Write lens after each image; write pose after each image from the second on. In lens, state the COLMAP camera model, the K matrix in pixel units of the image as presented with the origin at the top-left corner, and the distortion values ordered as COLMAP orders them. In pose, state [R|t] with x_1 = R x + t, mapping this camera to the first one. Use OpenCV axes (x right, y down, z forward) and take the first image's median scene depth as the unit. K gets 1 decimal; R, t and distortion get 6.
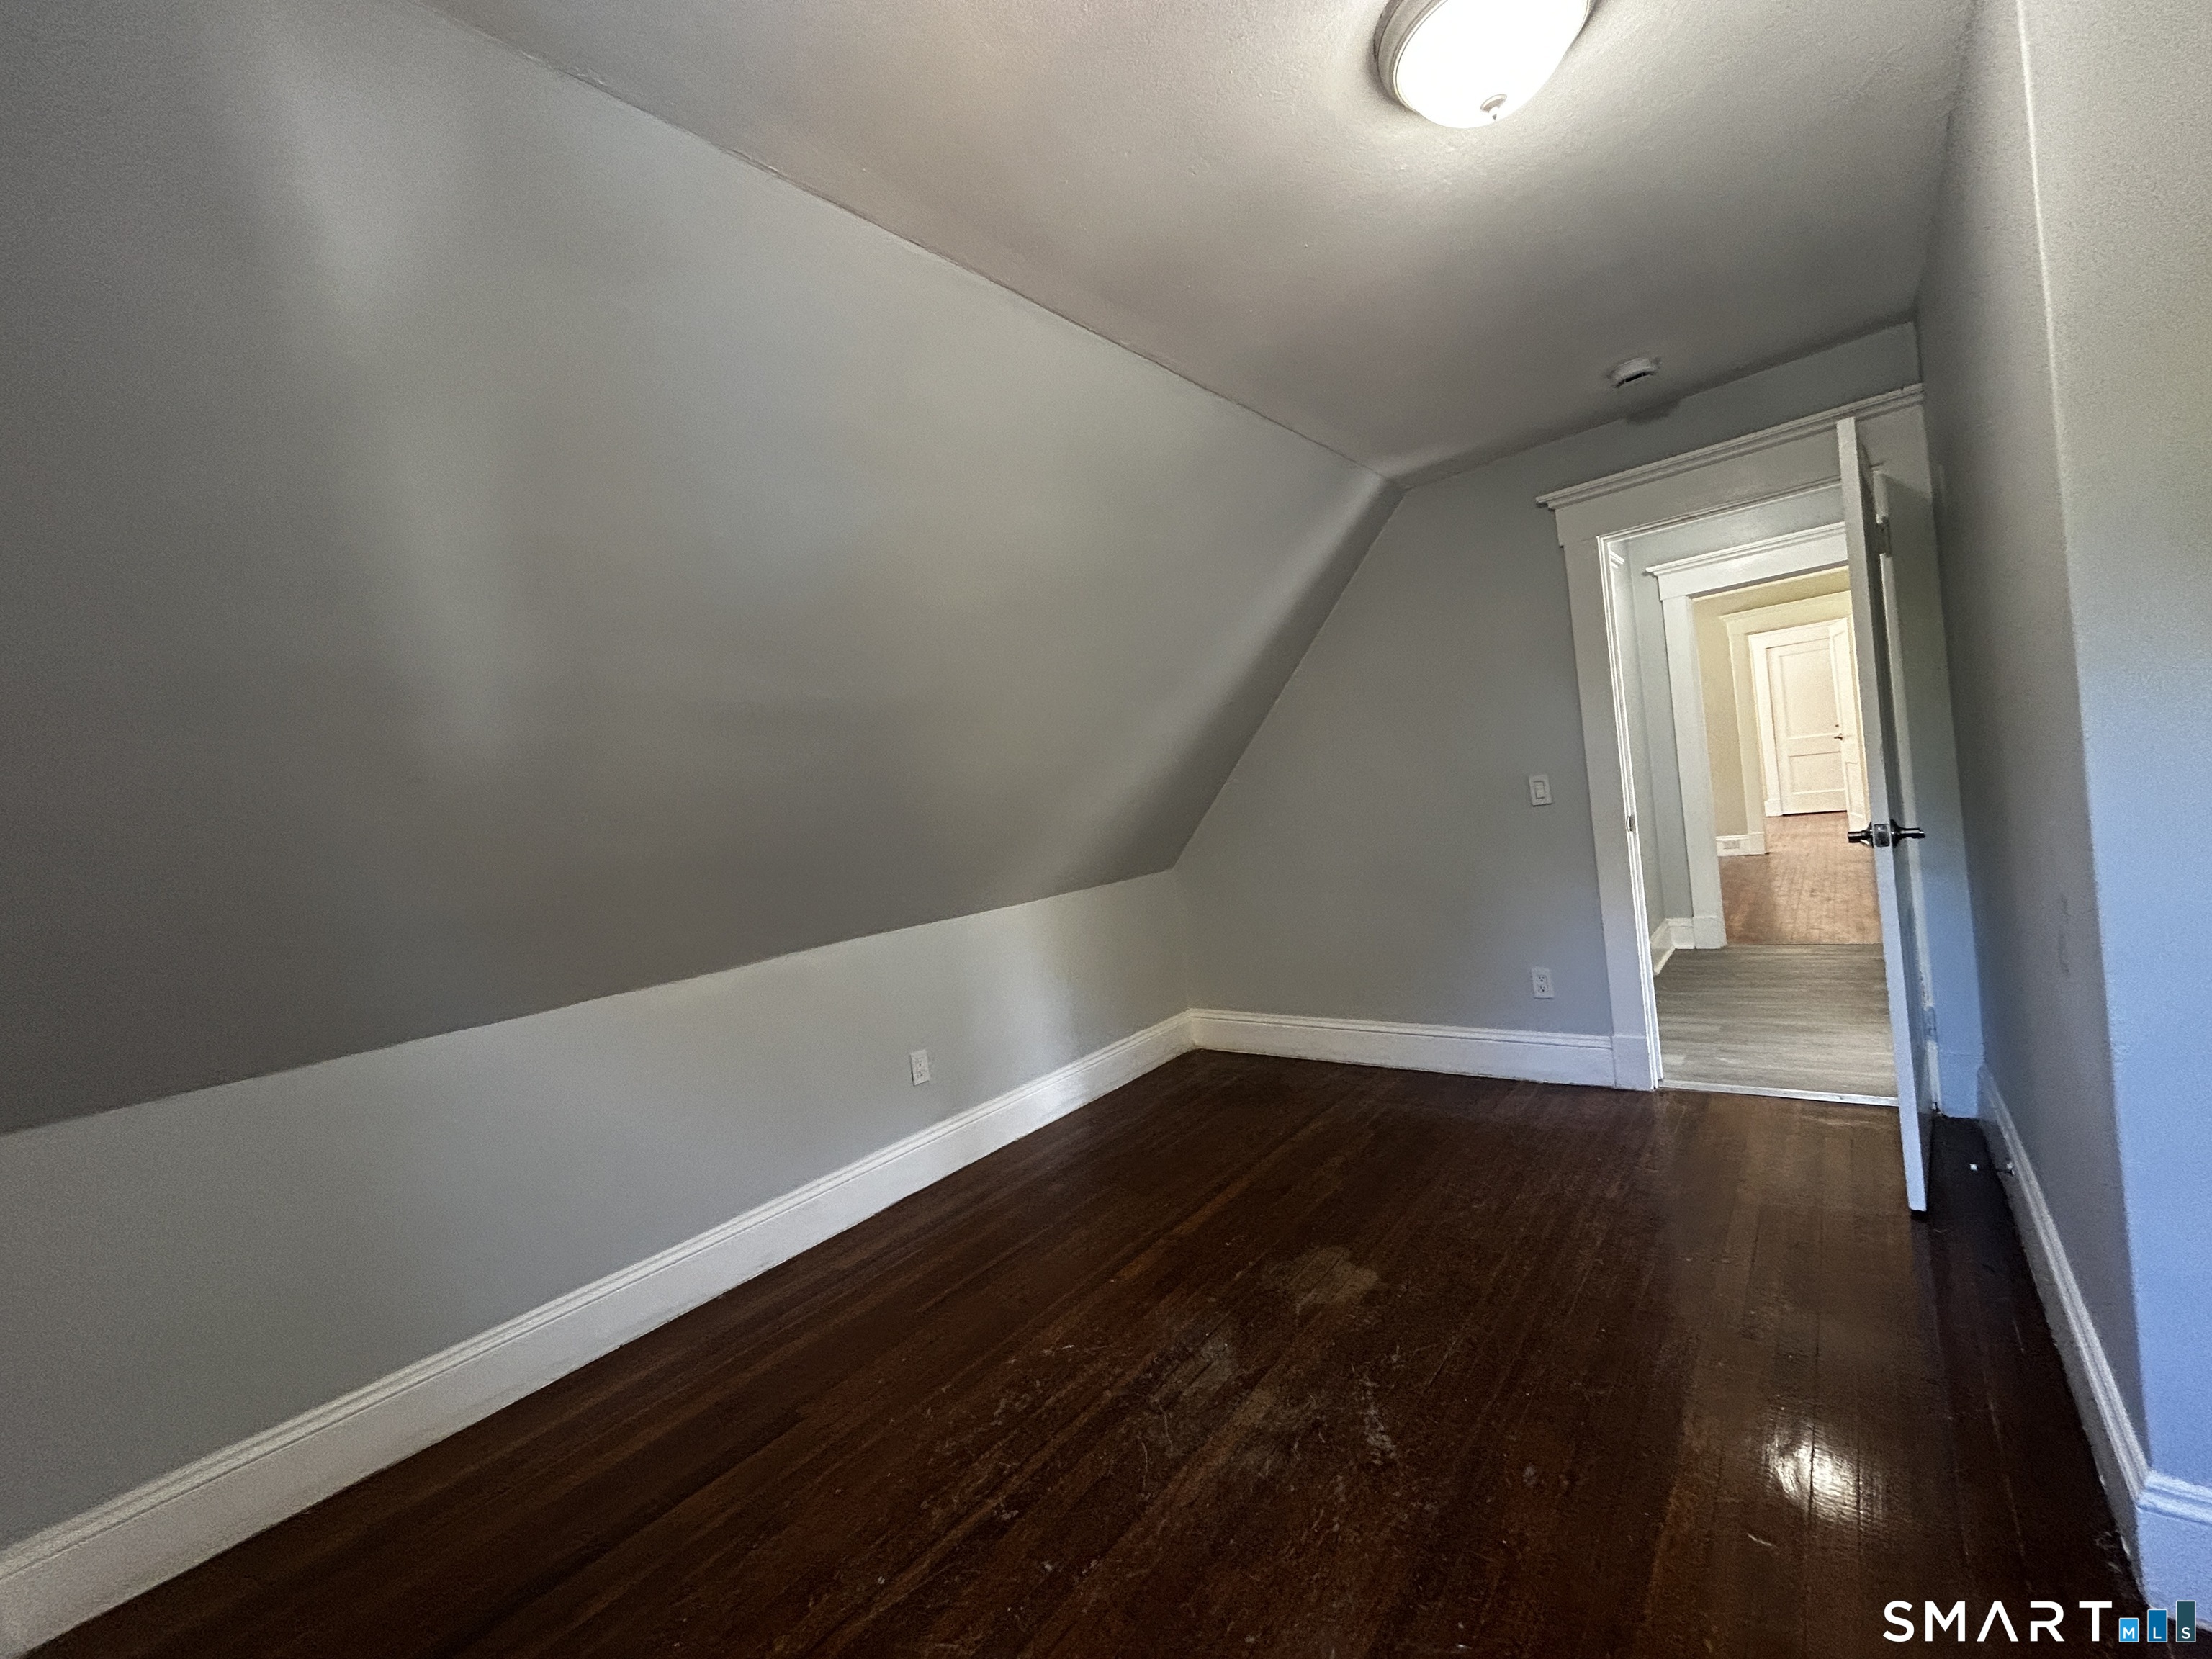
lens RADIAL K [[889.0, 0, 1105.3], [0, 889.0, 828.0], [0, 0, 1]] dist [-0.002483, 0.000597]
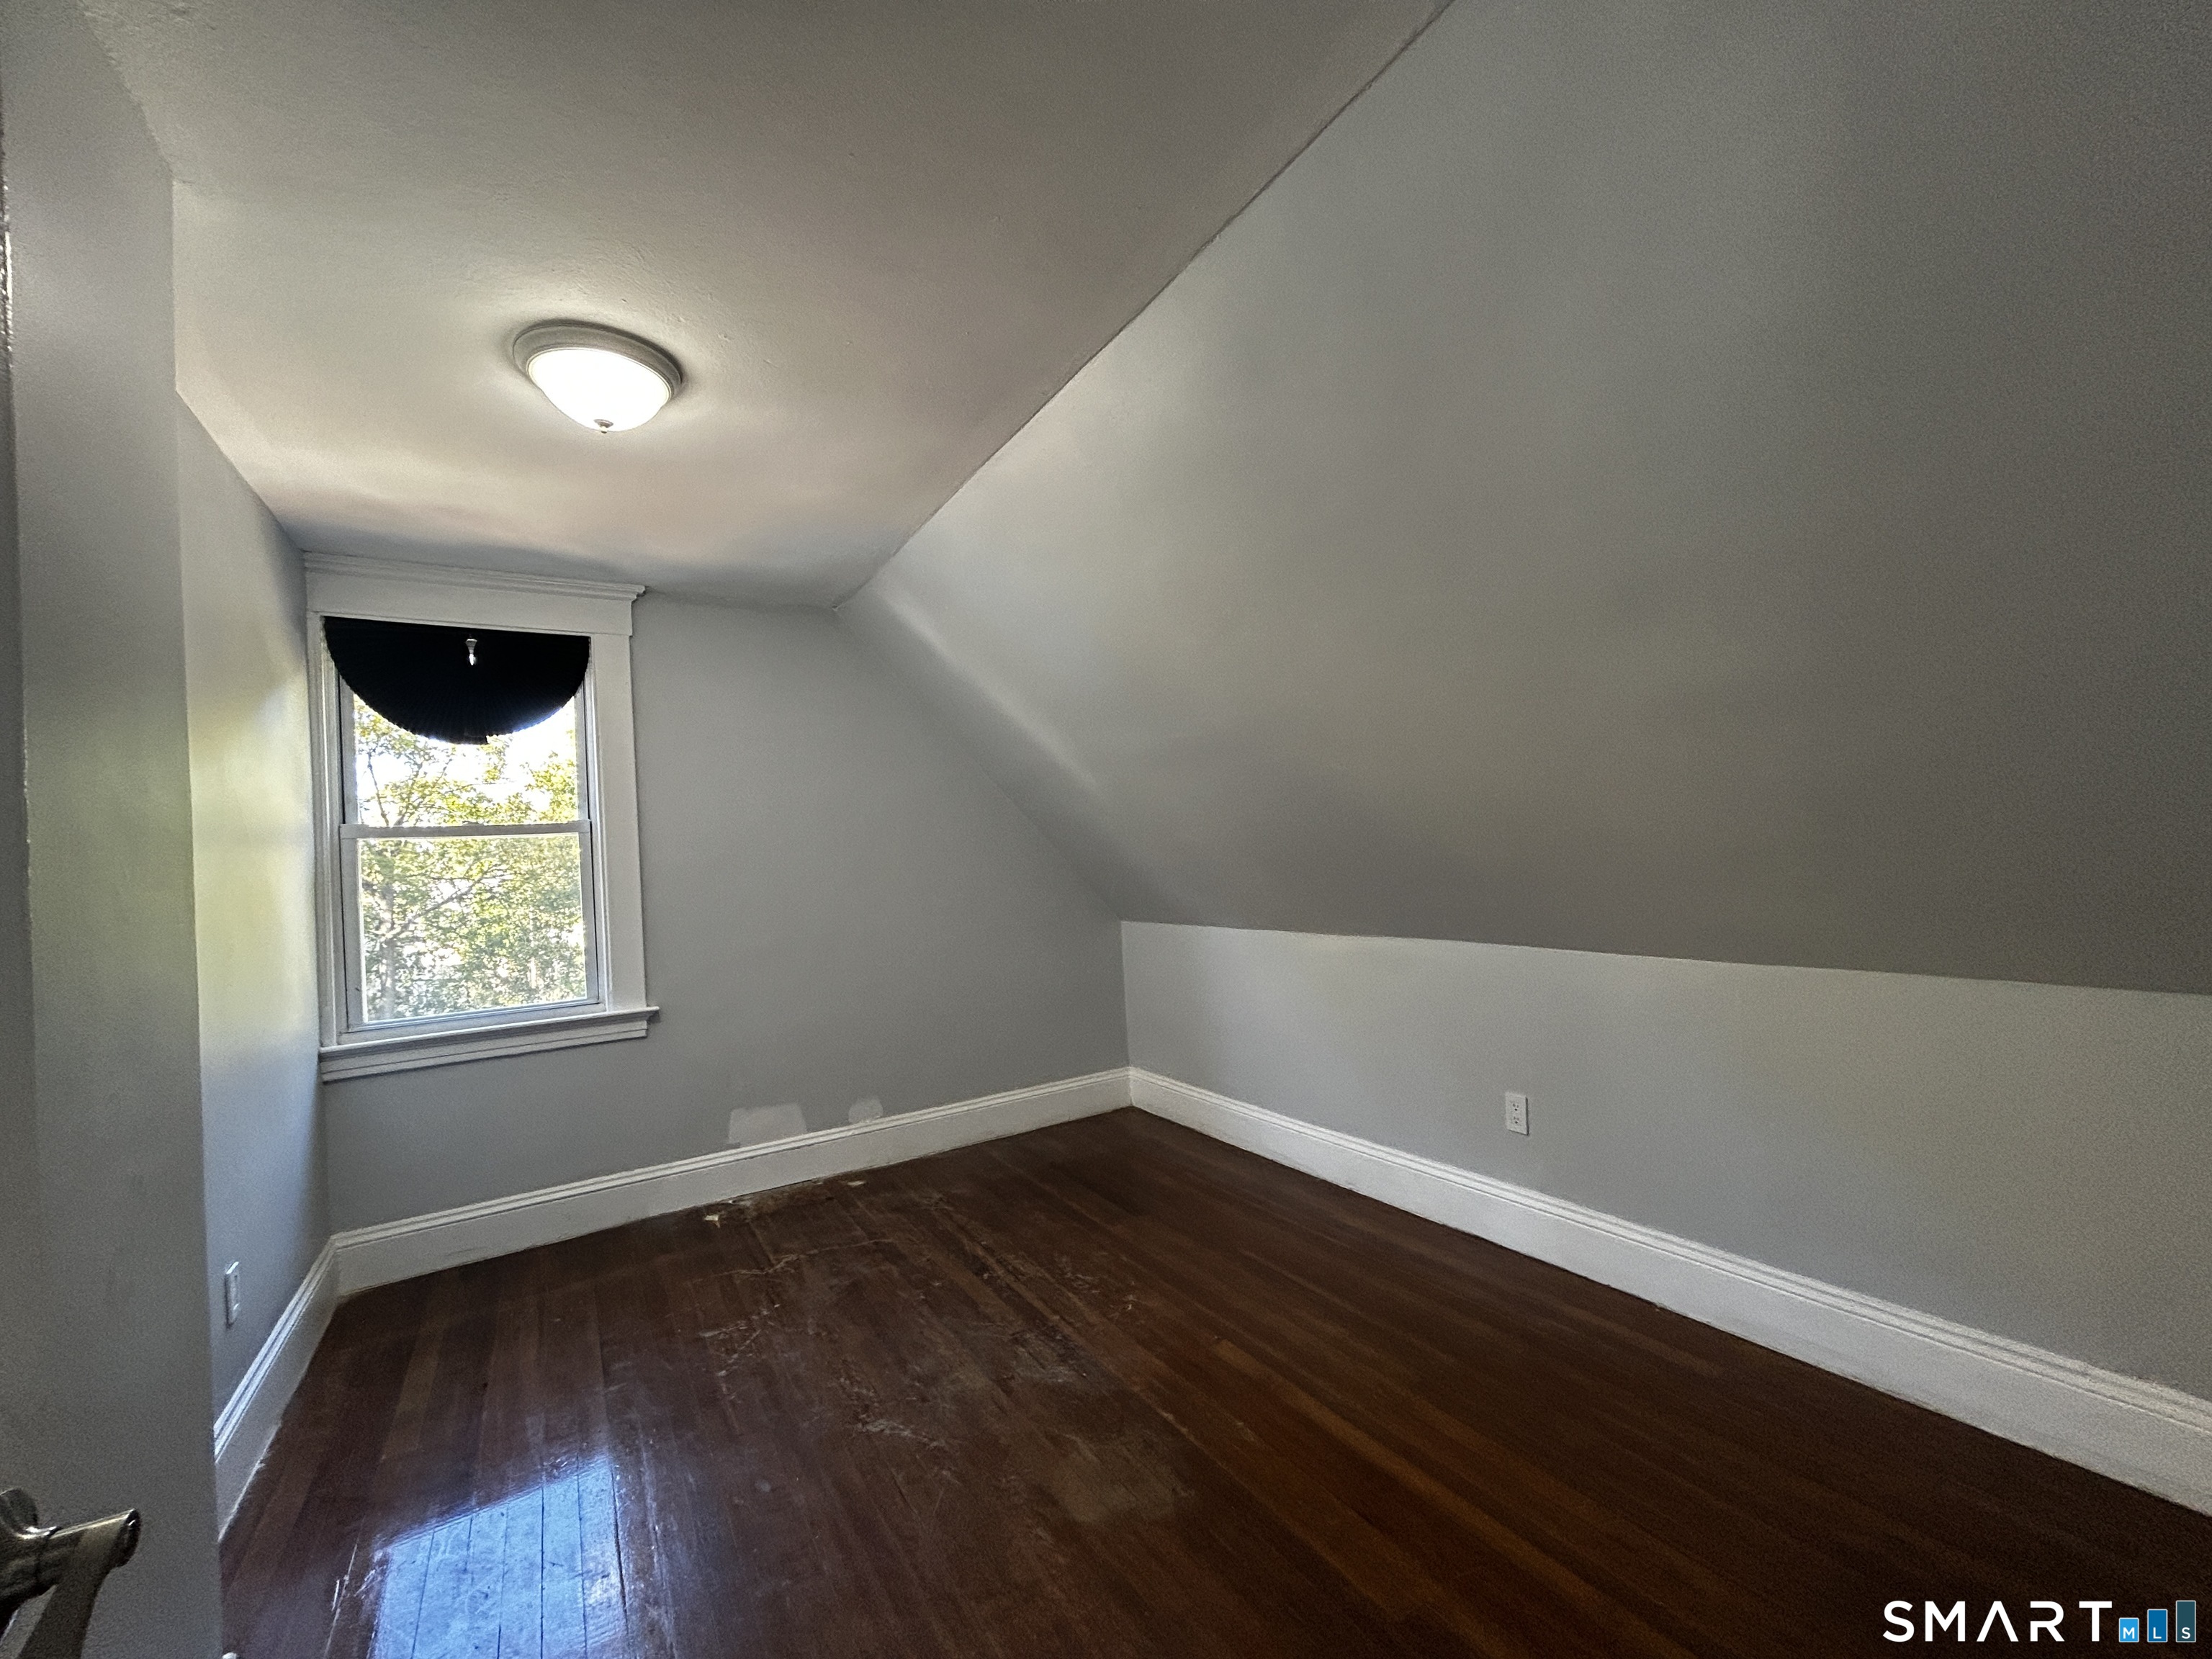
lens RADIAL K [[889.0, 0, 1105.3], [0, 889.0, 828.0], [0, 0, 1]] dist [-0.002483, 0.000597]
pose [[-0.300939, 0.113980, -0.946807, 0.896963], [0.067552, 0.992886, 0.098056, -0.140502], [0.951248, -0.034450, -0.306497, 1.207703]]
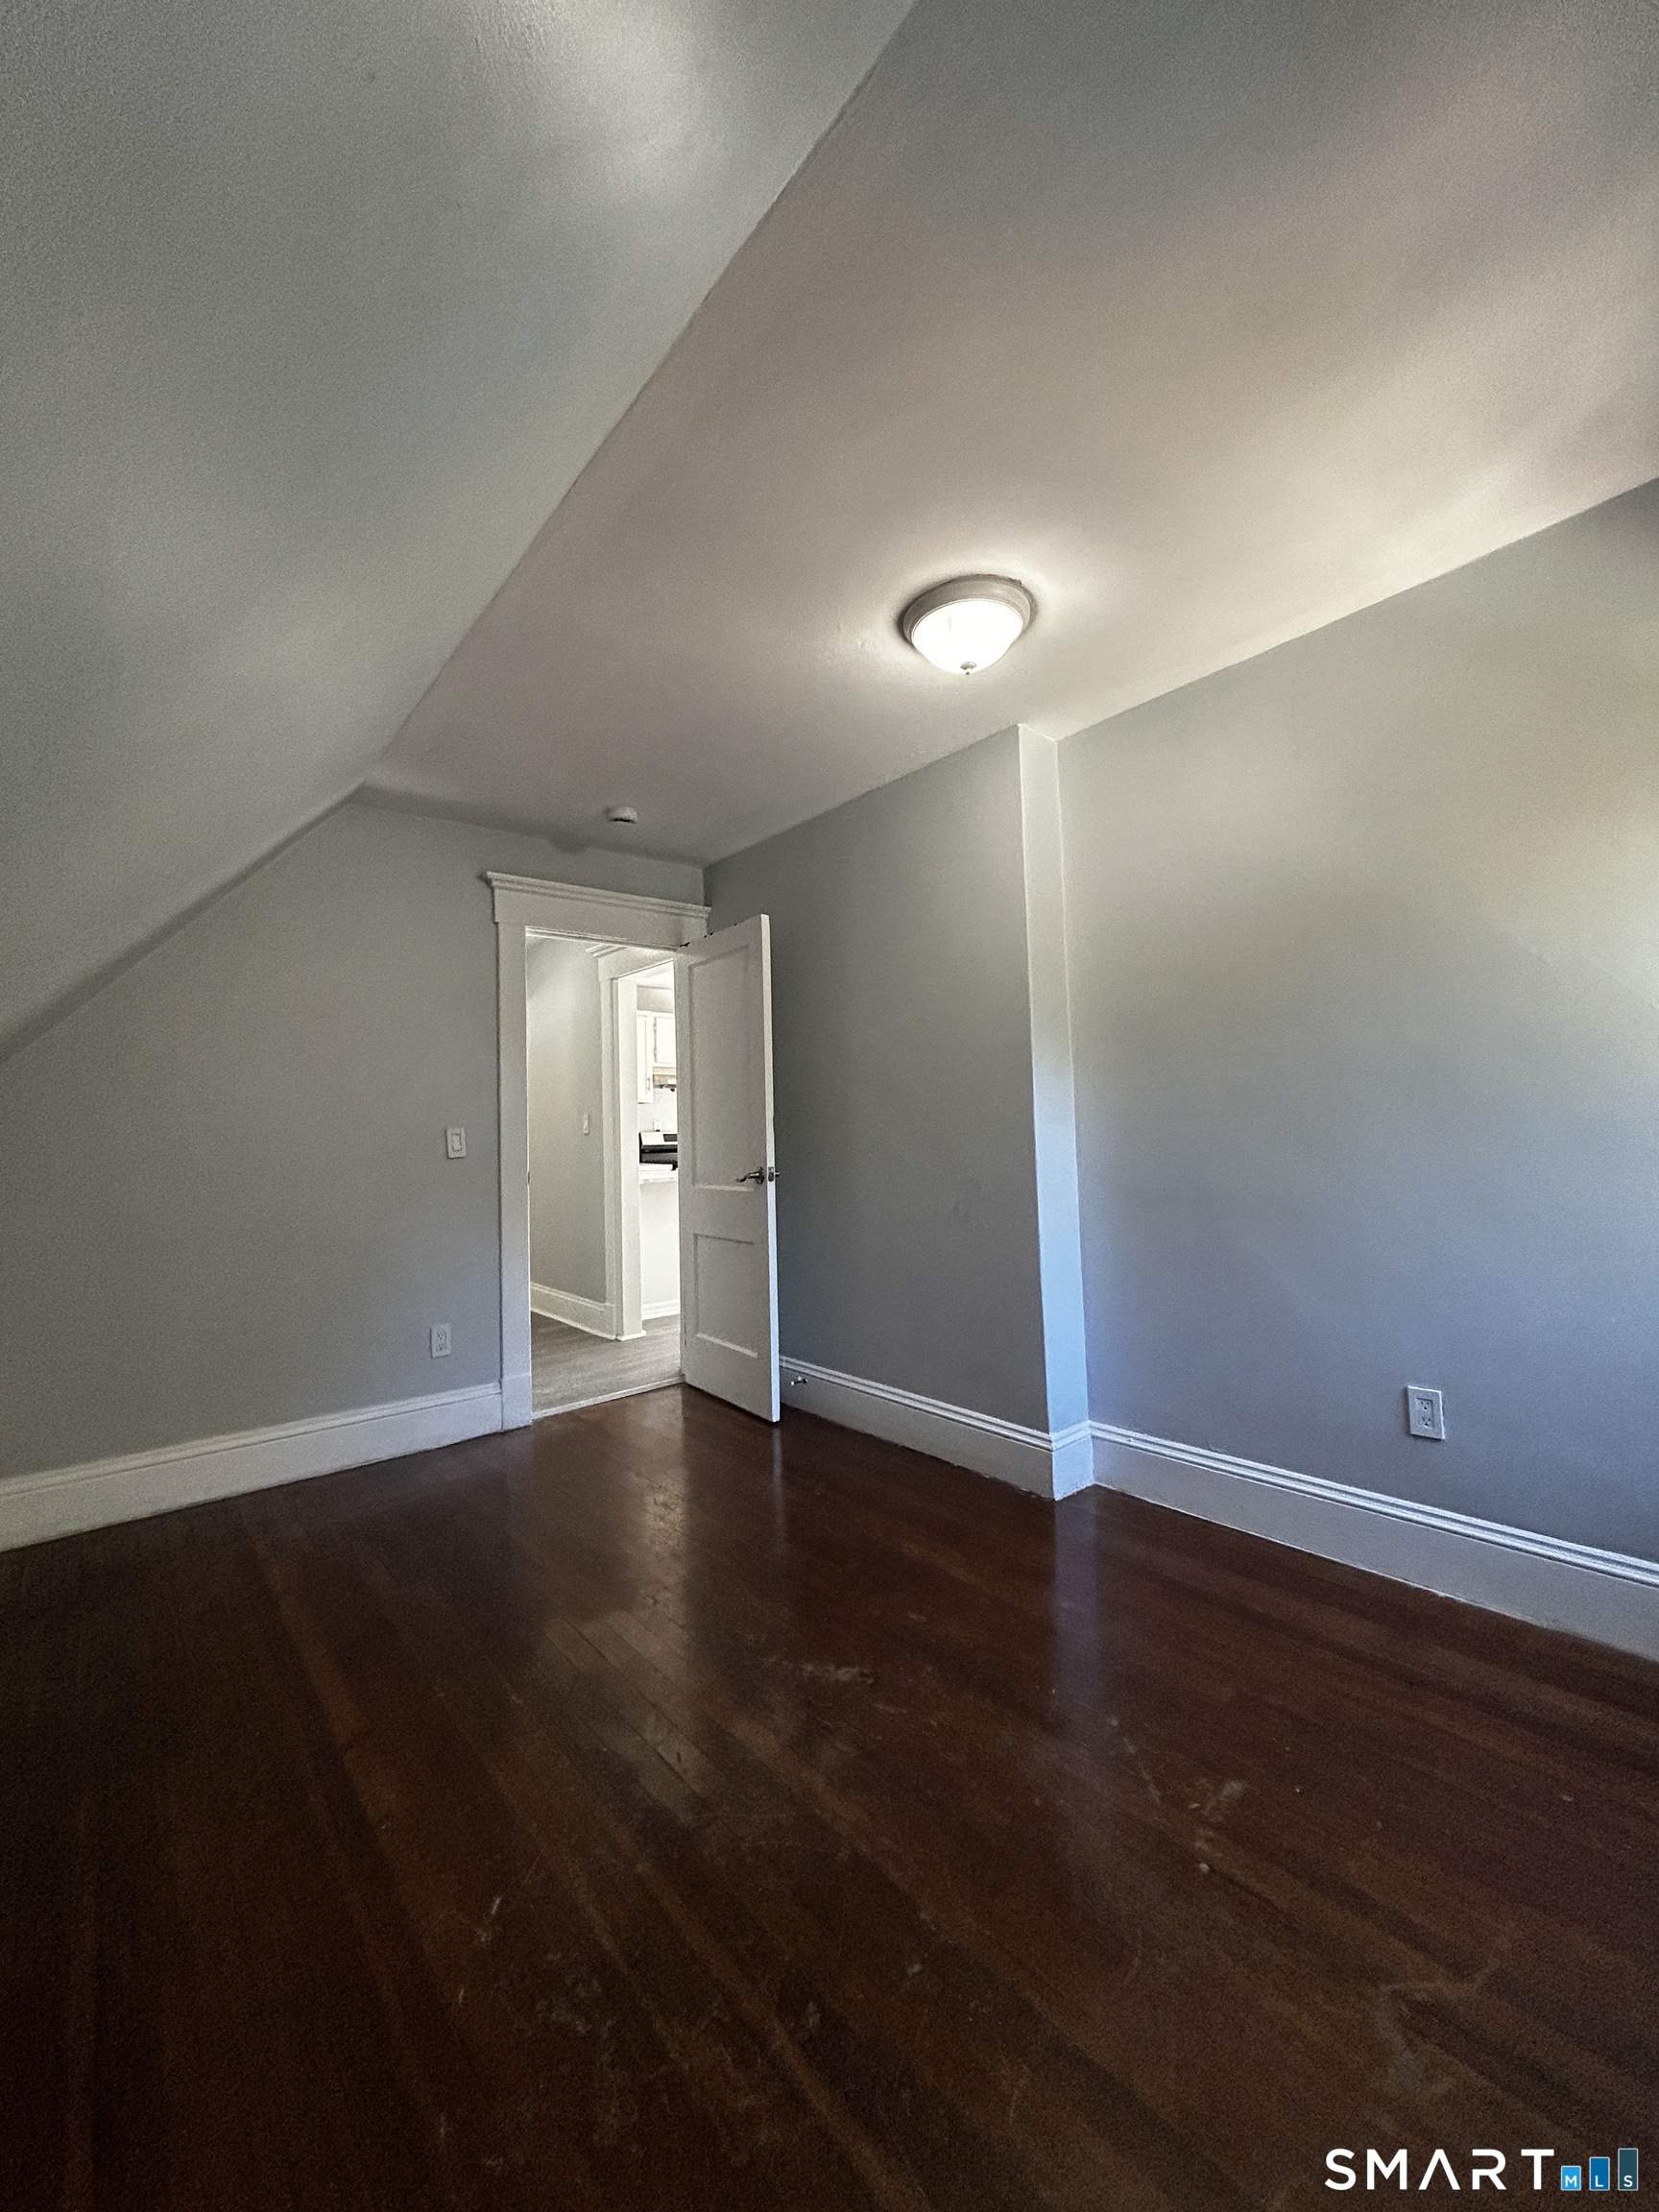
lens RADIAL K [[889.0, 0, 829.5], [0, 889.0, 1106.0], [0, 0, 1]] dist [-0.002483, 0.000597]
pose [[0.181250, 0.151200, 0.971744, -0.601756], [0.040167, 0.986148, -0.160933, 0.135710], [-0.982616, 0.068201, 0.172666, 0.567340]]
